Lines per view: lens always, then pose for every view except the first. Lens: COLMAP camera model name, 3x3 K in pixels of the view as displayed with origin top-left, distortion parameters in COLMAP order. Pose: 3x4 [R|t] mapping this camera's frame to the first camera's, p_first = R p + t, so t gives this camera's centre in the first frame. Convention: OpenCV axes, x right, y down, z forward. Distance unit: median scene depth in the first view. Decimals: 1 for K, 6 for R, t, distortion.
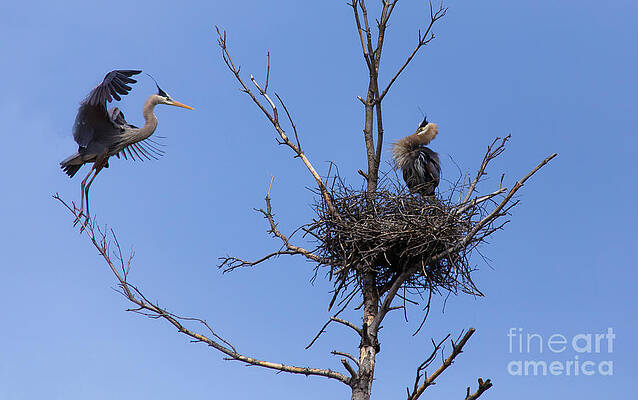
lens RADIAL K [[257.4, 0, 319.9], [0, 257.4, 200.0], [0, 0, 1]] dist [-0.001186, -0.000074]
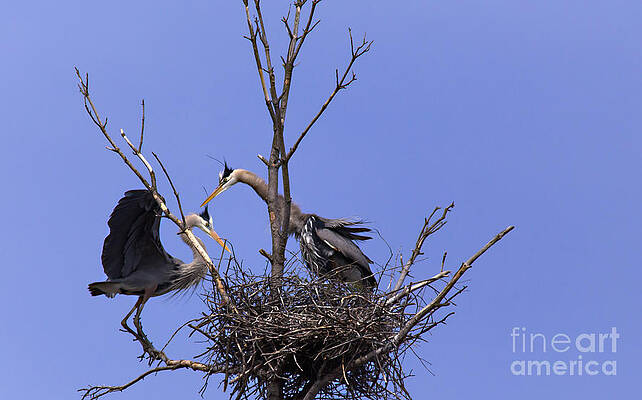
lens RADIAL K [[259.0, 0, 320.1], [0, 259.0, 200.0], [0, 0, 1]] dist [-0.001186, -0.000074]
pose [[0.999968, -0.007998, -0.000554, 0.334117], [0.007997, 0.999967, -0.001267, -0.264410], [0.000564, 0.001263, 0.999999, 0.212885]]
